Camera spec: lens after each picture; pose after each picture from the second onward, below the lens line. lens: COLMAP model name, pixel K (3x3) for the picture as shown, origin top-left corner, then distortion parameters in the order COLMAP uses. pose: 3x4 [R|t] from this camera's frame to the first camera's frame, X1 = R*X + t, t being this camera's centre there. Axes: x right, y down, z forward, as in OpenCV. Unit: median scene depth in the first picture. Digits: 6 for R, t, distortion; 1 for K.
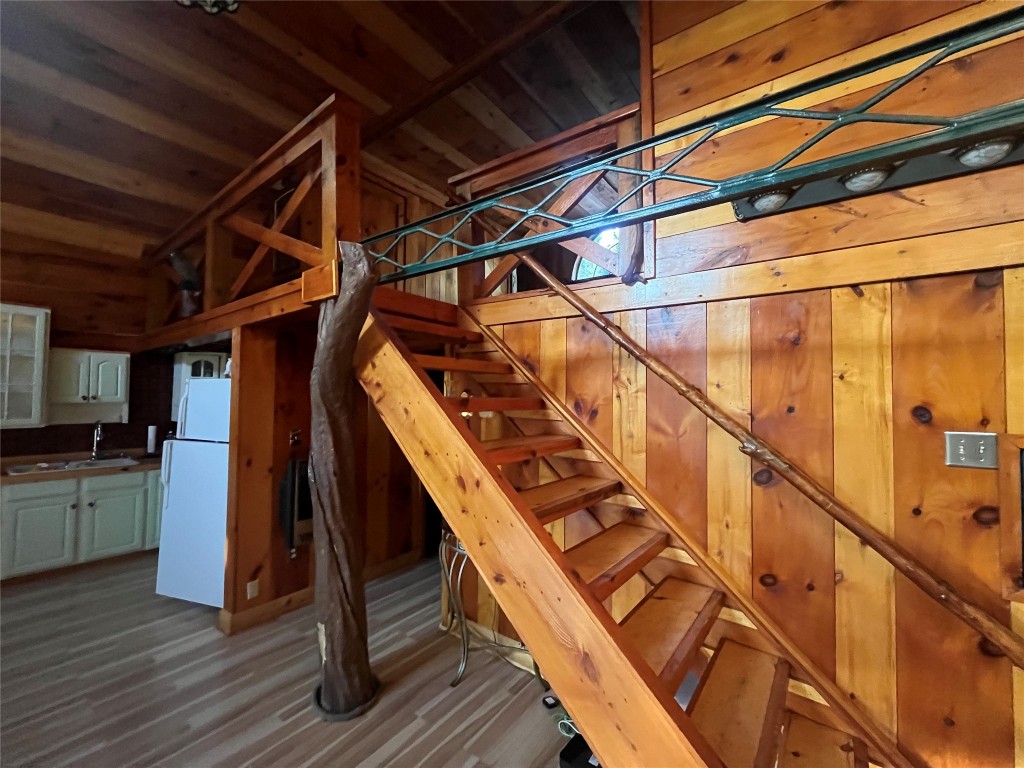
lens RADIAL K [[417.1, 0, 509.3], [0, 417.1, 382.4], [0, 0, 1]] dist [-0.003247, -0.000285]
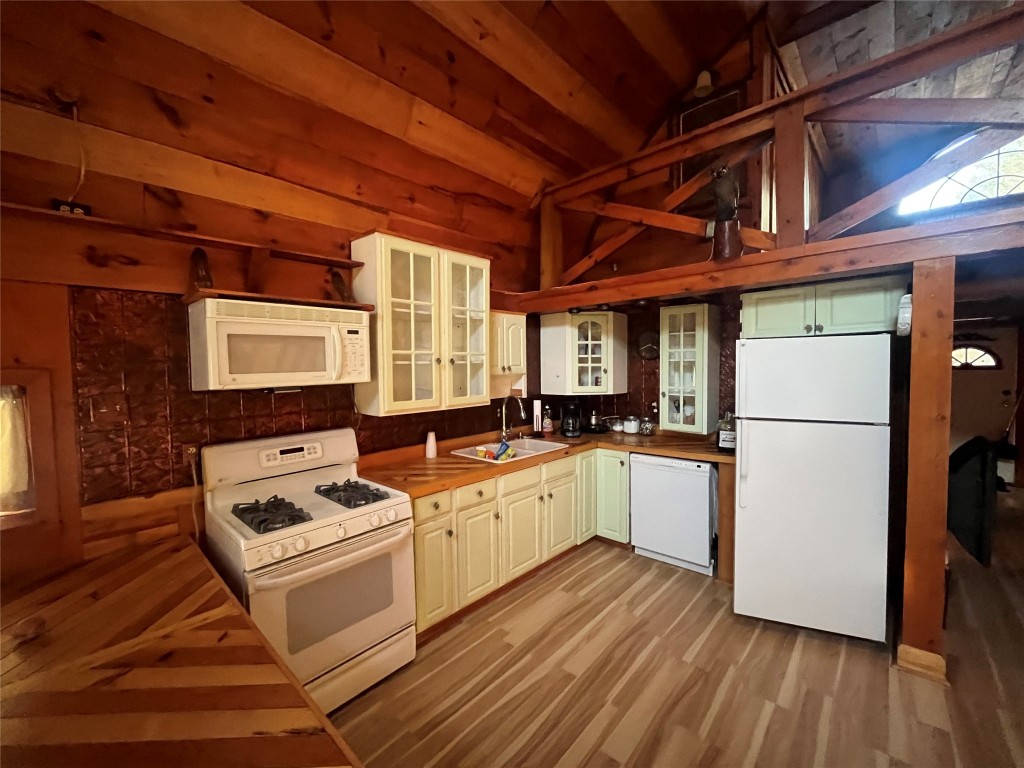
lens RADIAL K [[417.1, 0, 507.7], [0, 417.1, 383.2], [0, 0, 1]] dist [-0.003247, -0.000285]
pose [[0.994673, -0.018124, -0.101472, -1.802221], [0.026160, 0.996576, 0.078430, 0.000740], [0.099703, -0.080667, 0.991742, 0.316291]]
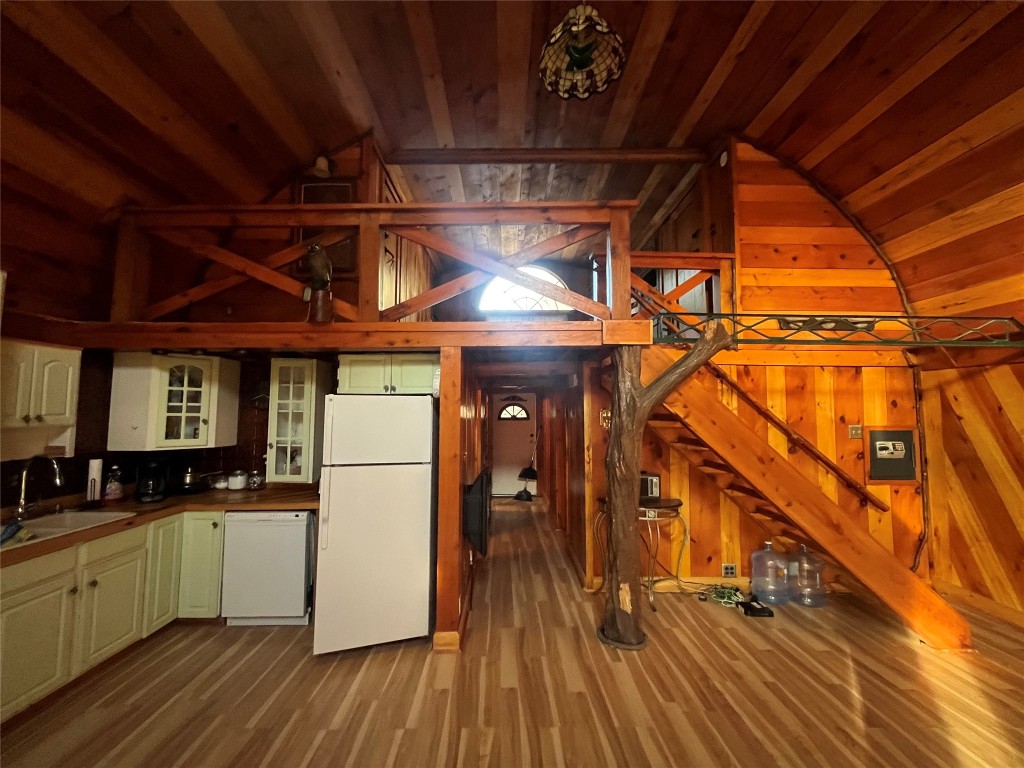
lens RADIAL K [[417.1, 0, 507.6], [0, 417.1, 382.8], [0, 0, 1]] dist [-0.003247, -0.000285]
pose [[0.794092, 0.035458, 0.606763, -1.612295], [-0.018040, 0.999232, -0.034784, -0.015731], [-0.607530, 0.016676, 0.794121, 0.151968]]
